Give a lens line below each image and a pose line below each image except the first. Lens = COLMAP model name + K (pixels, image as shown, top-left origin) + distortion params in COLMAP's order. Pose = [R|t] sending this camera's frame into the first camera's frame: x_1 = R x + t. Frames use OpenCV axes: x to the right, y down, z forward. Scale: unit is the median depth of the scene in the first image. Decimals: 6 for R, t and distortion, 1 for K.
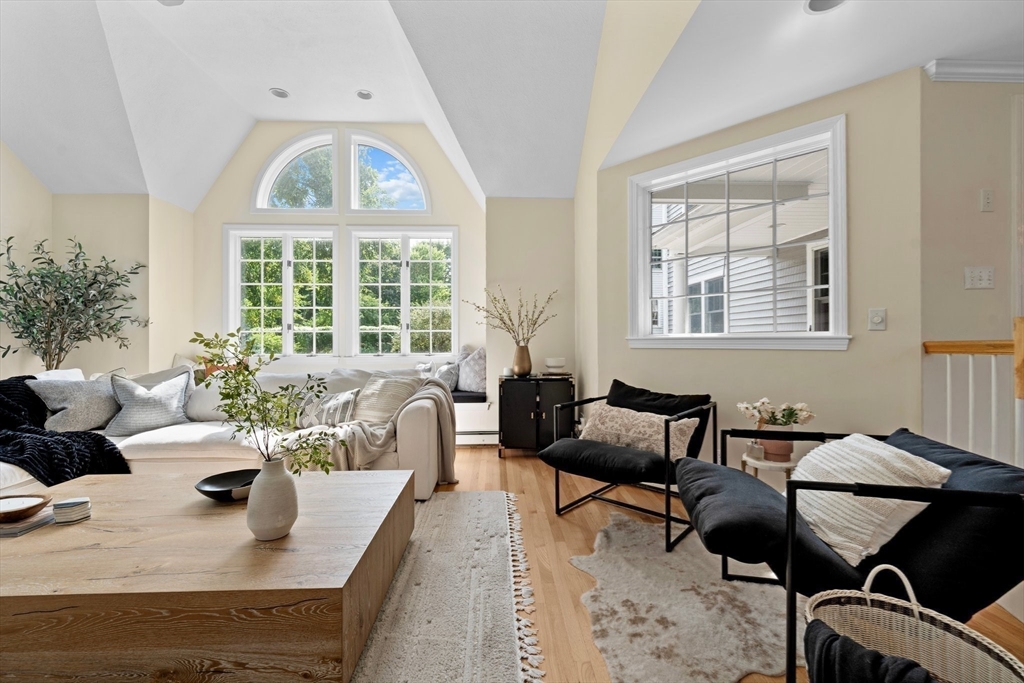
lens RADIAL K [[420.9, 0, 513.5], [0, 420.9, 340.0], [0, 0, 1]] dist [0.001388, -0.000762]
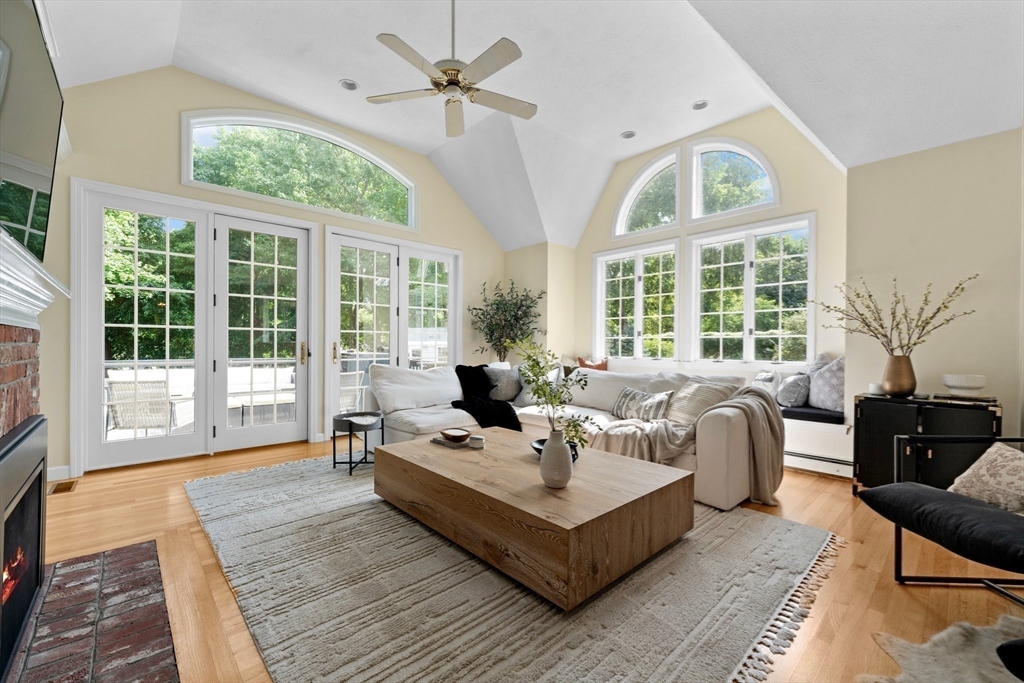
lens RADIAL K [[420.9, 0, 516.0], [0, 420.9, 346.5], [0, 0, 1]] dist [0.001388, -0.000762]
pose [[0.648041, 0.011530, -0.761518, 0.169244], [-0.009852, 0.999929, 0.006756, -0.000503], [0.761542, 0.003124, 0.648108, 0.001221]]
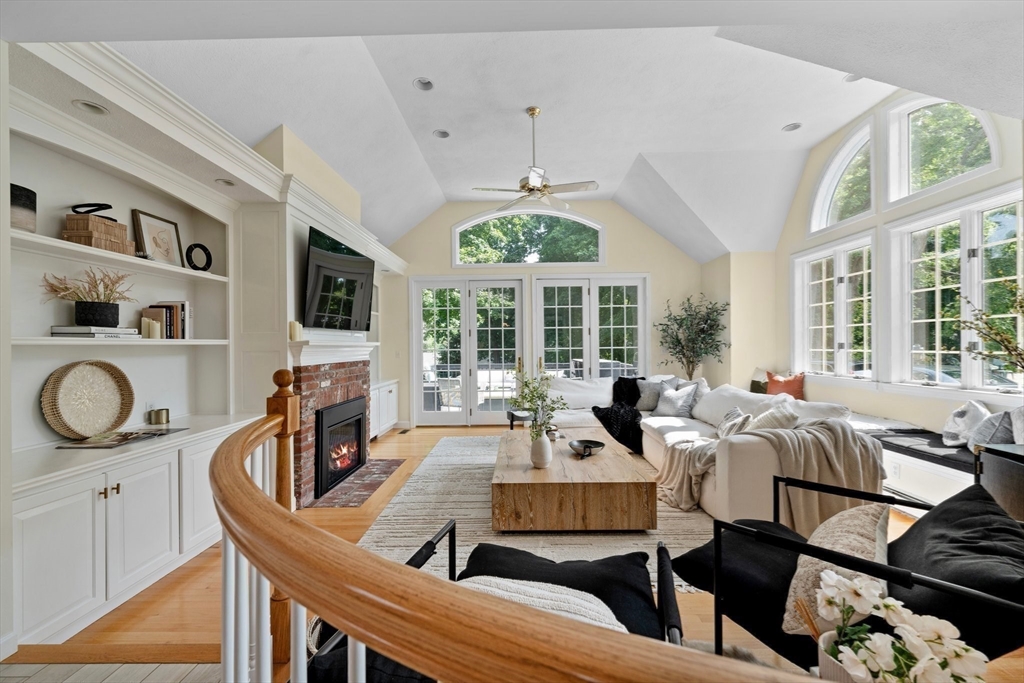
lens RADIAL K [[420.9, 0, 514.6], [0, 420.9, 344.2], [0, 0, 1]] dist [0.001388, -0.000762]
pose [[-0.060488, 0.002704, -0.998165, 0.643174], [0.010231, 0.999945, 0.002089, -0.060949], [0.998117, -0.010085, -0.060512, 0.431725]]
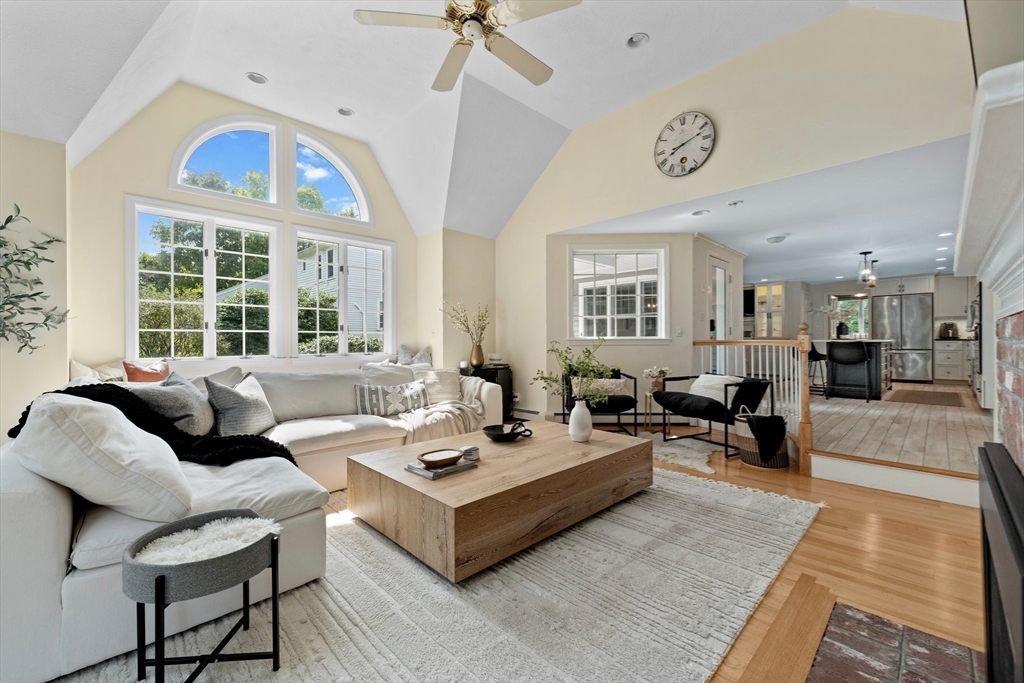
lens RADIAL K [[420.9, 0, 514.1], [0, 420.9, 337.6], [0, 0, 1]] dist [0.001388, -0.000762]
pose [[0.740936, 0.005547, 0.671553, -0.899265], [0.001589, 0.999949, -0.010013, 0.005490], [-0.671574, 0.008486, 0.740889, -0.095561]]
